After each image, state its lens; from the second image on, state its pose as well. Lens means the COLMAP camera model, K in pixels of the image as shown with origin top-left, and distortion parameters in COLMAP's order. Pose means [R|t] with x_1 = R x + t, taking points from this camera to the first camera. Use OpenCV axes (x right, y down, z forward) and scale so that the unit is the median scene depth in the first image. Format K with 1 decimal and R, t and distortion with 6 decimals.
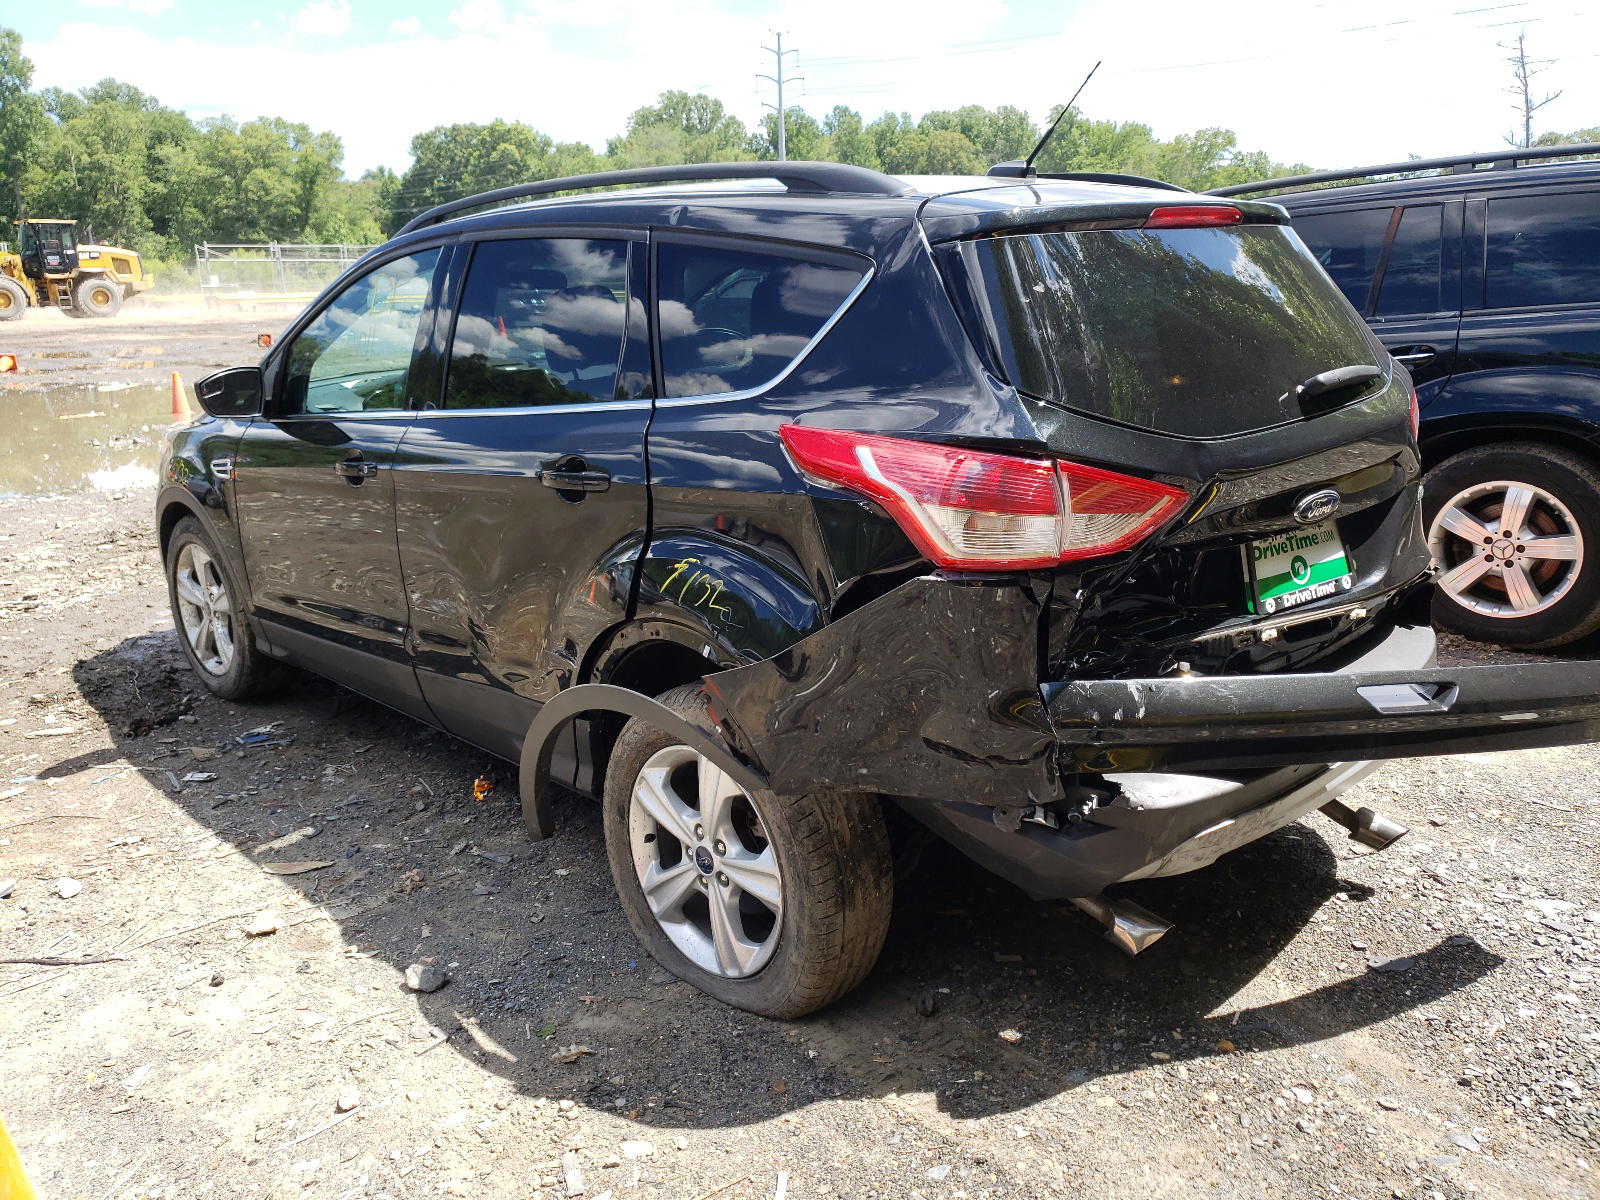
lens RADIAL K [[1188.0, 0, 796.0], [0, 1188.0, 634.8], [0, 0, 1]] dist [0.022742, 0.000396]
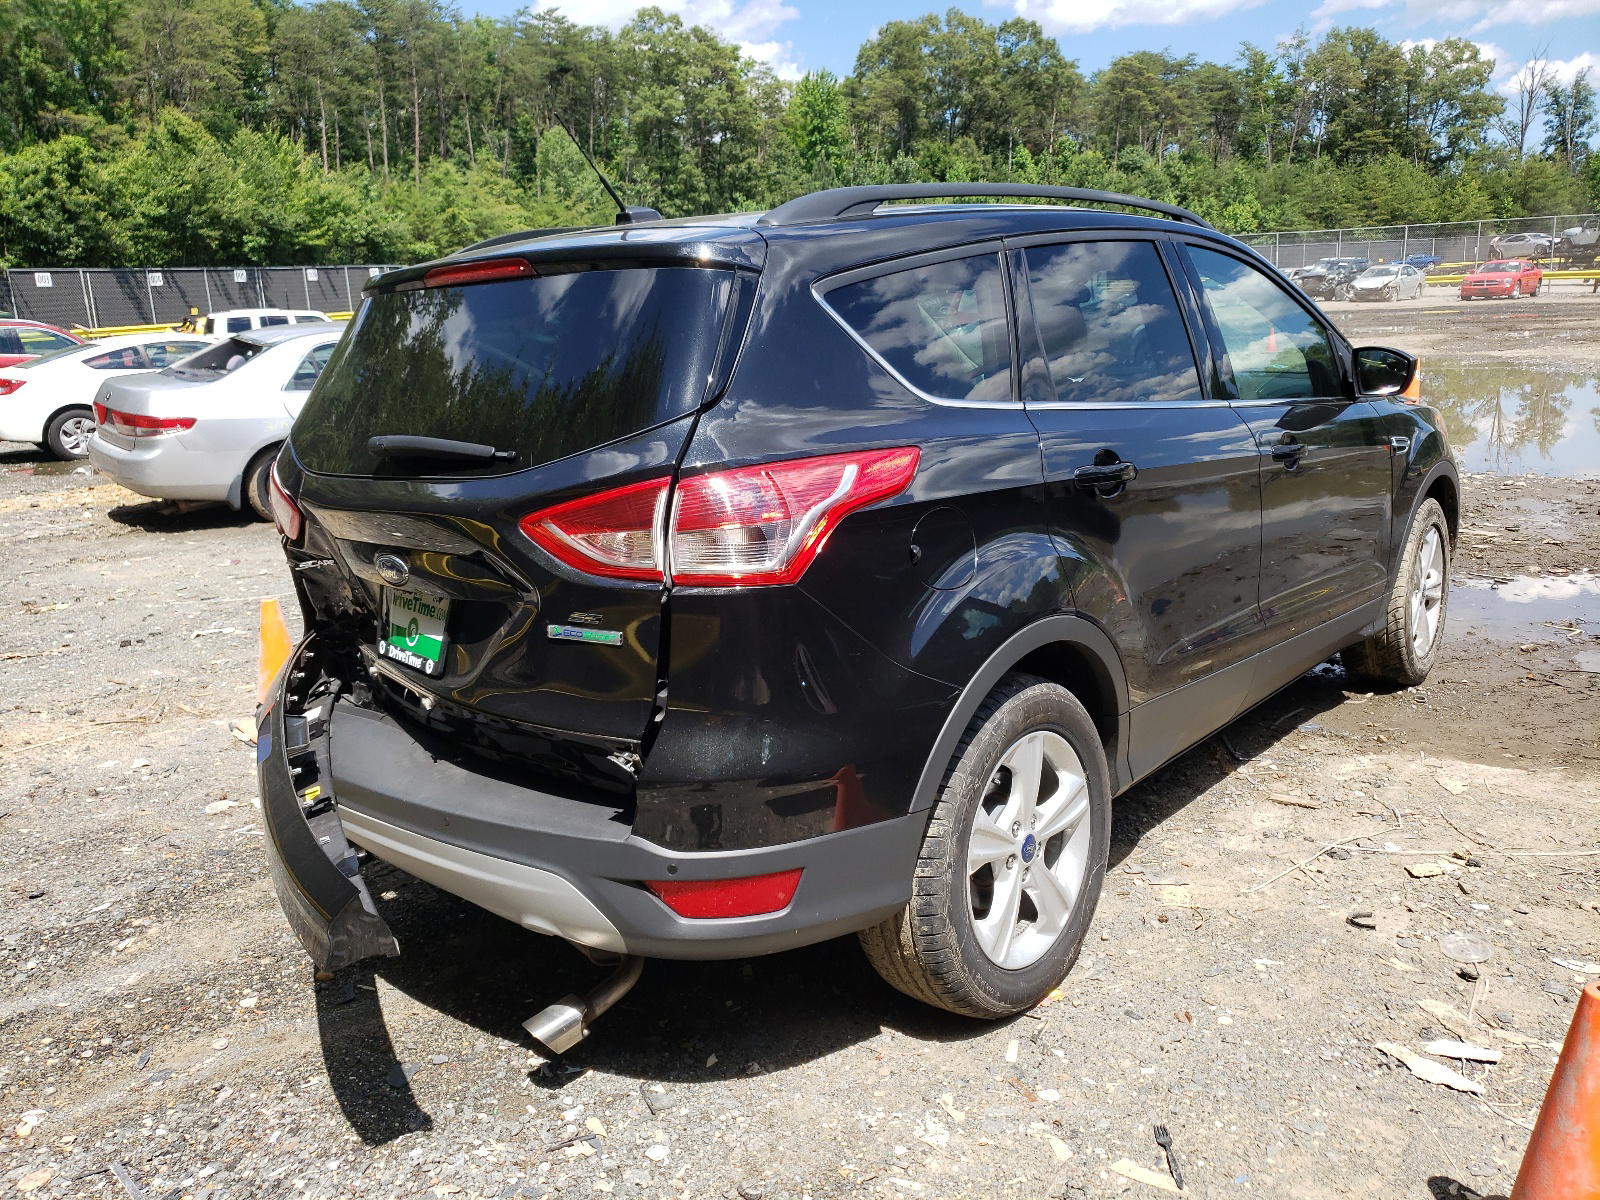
lens RADIAL K [[1188.0, 0, 796.0], [0, 1188.0, 634.8], [0, 0, 1]] dist [0.022742, 0.000396]
pose [[0.103044, 0.270489, -0.957192, 1.426019], [-0.241236, 0.940381, 0.239769, -0.375379], [0.964980, 0.206203, 0.162153, 1.147808]]
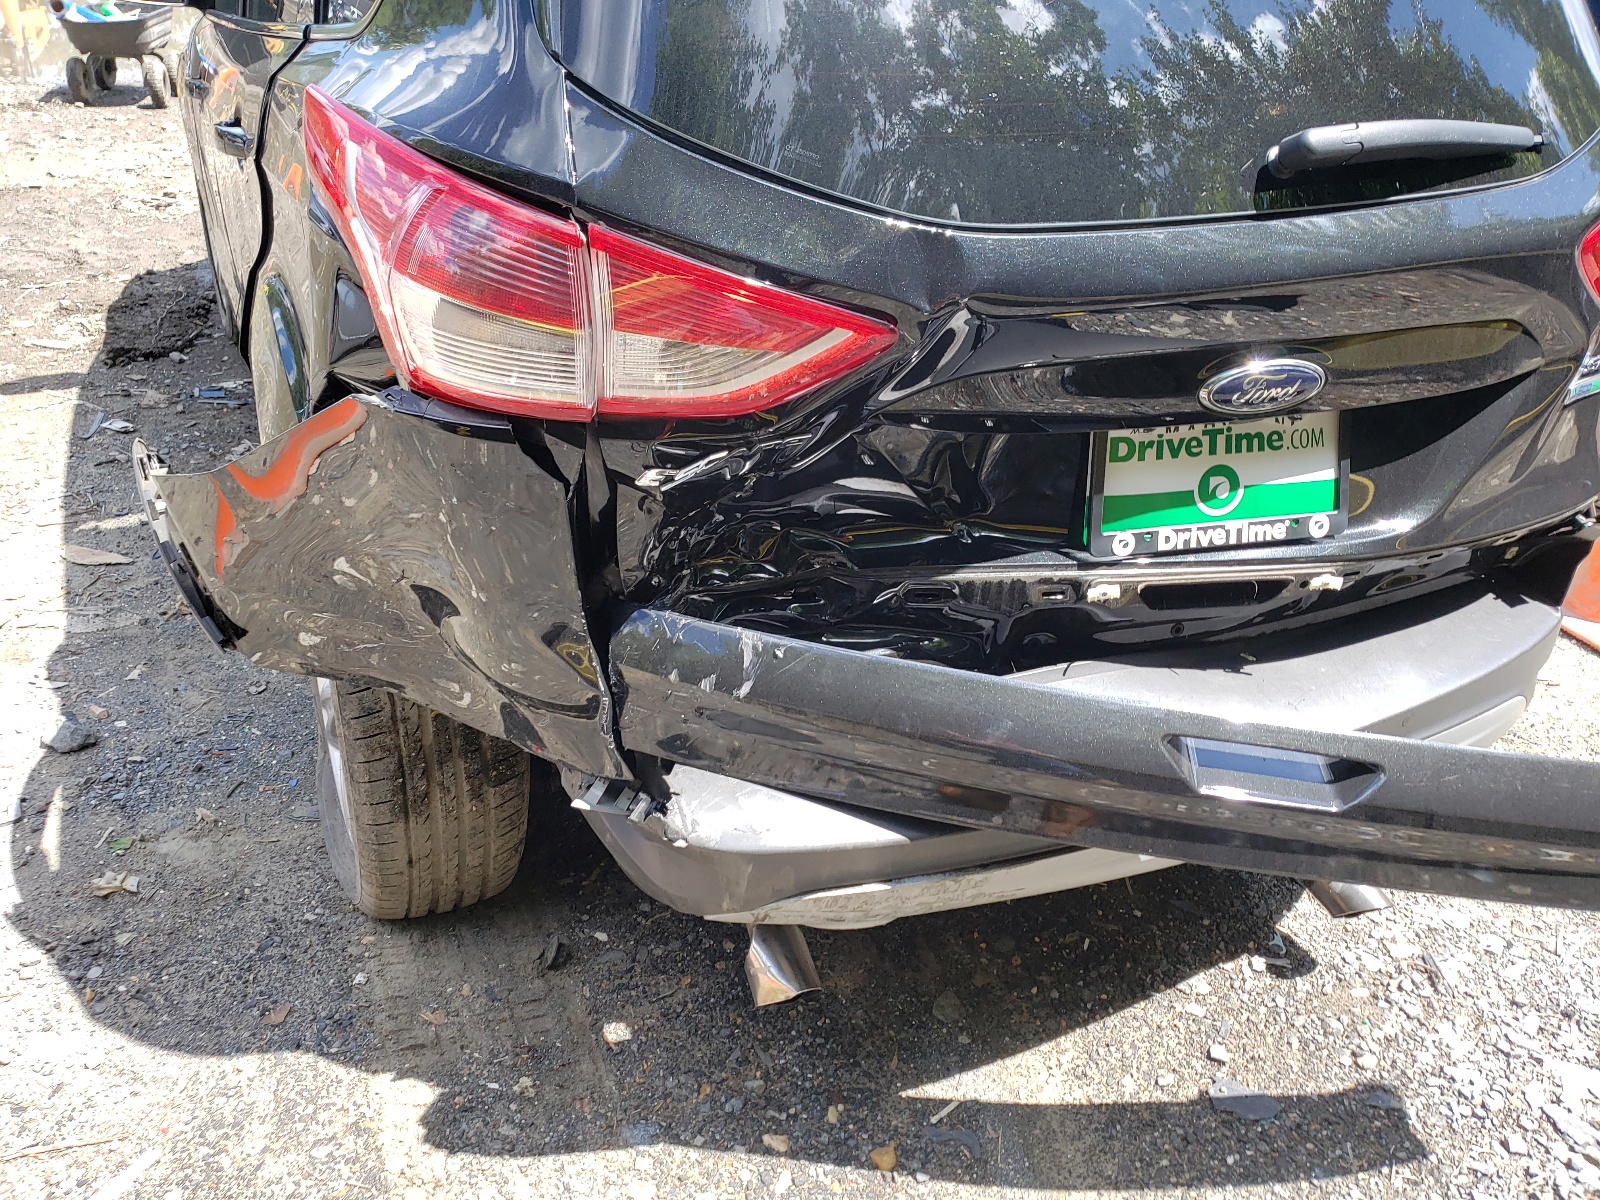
lens RADIAL K [[1188.0, 0, 796.0], [0, 1188.0, 634.8], [0, 0, 1]] dist [0.022742, 0.000396]
pose [[0.939527, 0.244146, -0.240171, 0.384999], [-0.177209, 0.946667, 0.269108, -0.106264], [0.293063, -0.210274, 0.932684, 0.393325]]
